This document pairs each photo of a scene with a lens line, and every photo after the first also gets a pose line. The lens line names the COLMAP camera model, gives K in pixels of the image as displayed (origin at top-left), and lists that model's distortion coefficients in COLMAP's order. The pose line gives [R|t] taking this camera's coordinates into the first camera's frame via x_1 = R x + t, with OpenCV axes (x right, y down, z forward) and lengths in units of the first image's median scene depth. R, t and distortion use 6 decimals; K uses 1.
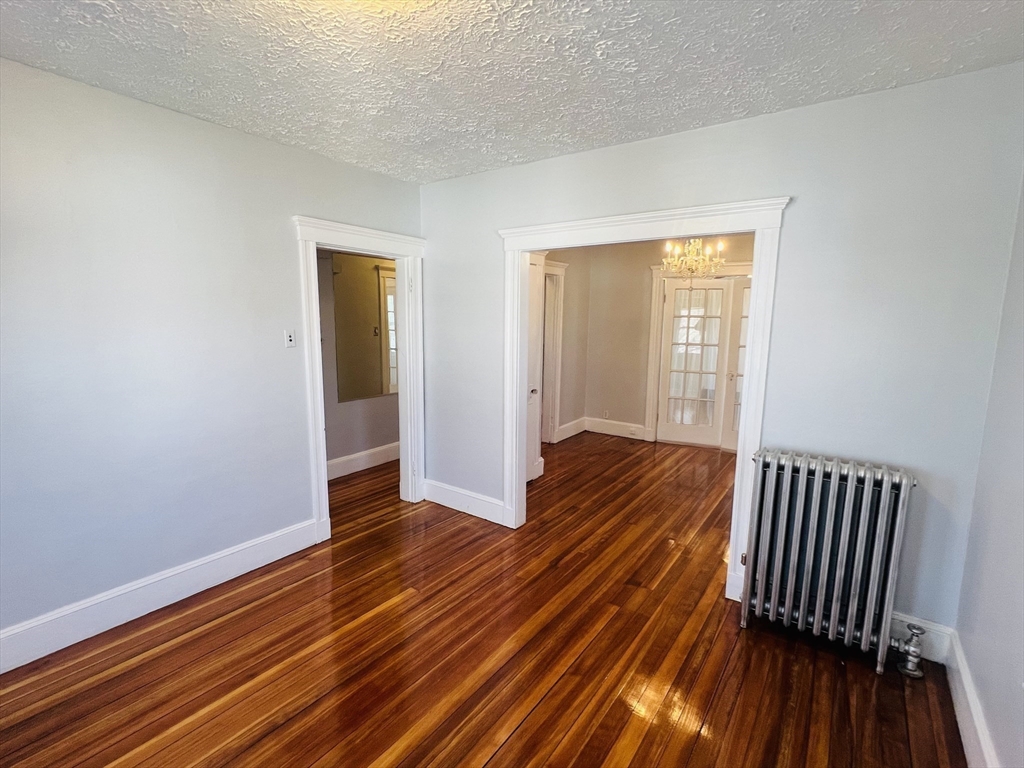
lens RADIAL K [[484.7, 0, 512.4], [0, 484.7, 386.0], [0, 0, 1]] dist [-0.000333, 0.000051]
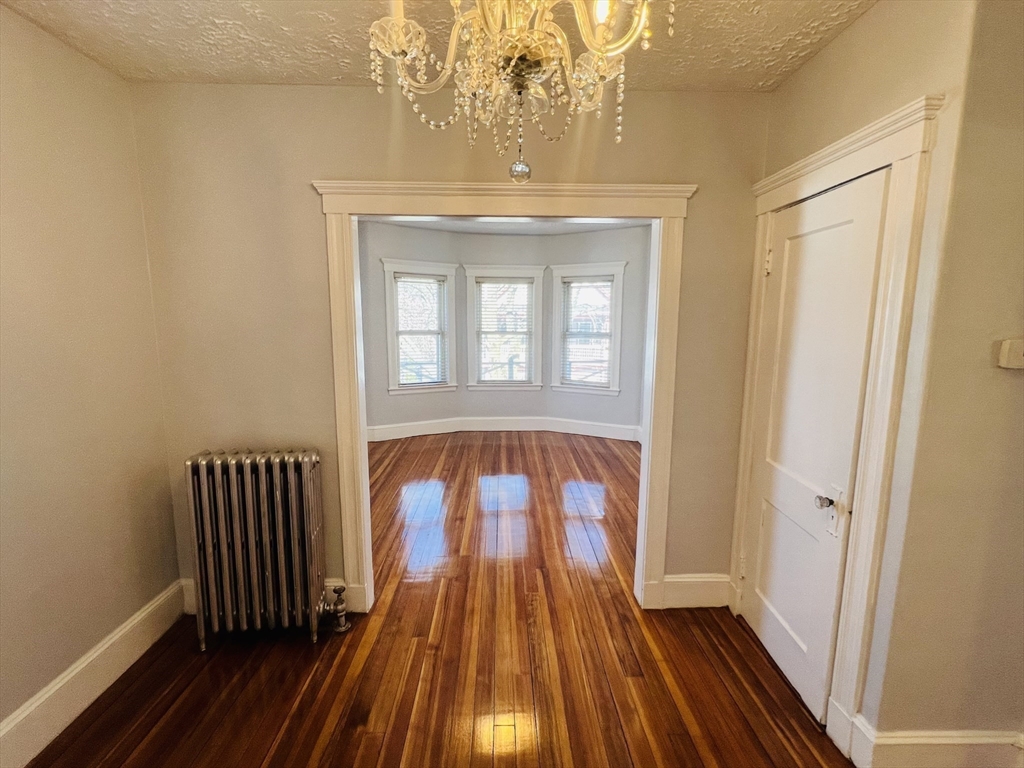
lens RADIAL K [[484.7, 0, 513.0], [0, 484.7, 382.6], [0, 0, 1]] dist [-0.000333, 0.000051]
pose [[-0.799469, 0.067350, -0.596919, 0.678344], [-0.107456, 0.961633, 0.252419, -0.216725], [0.591018, 0.265944, -0.761559, 1.597664]]
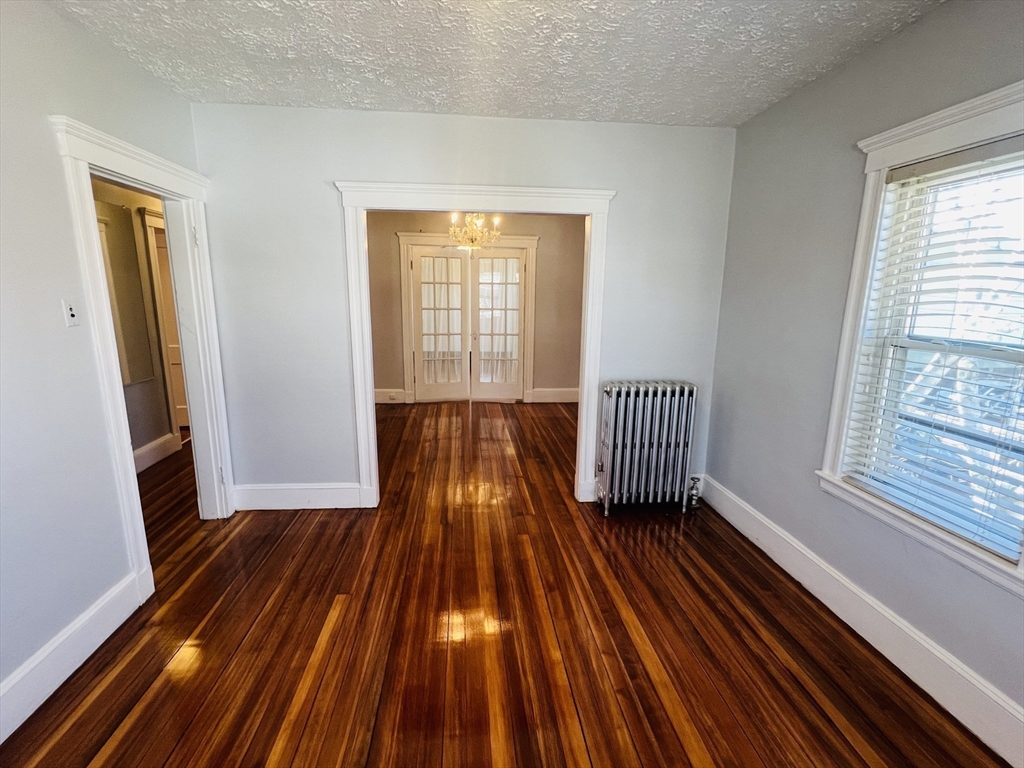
lens RADIAL K [[484.7, 0, 507.7], [0, 484.7, 387.3], [0, 0, 1]] dist [-0.000333, 0.000051]
pose [[0.753543, -0.133113, 0.643780, -0.442600], [0.089531, 0.990941, 0.100098, -0.012324], [-0.651273, -0.017790, 0.758635, 0.132364]]
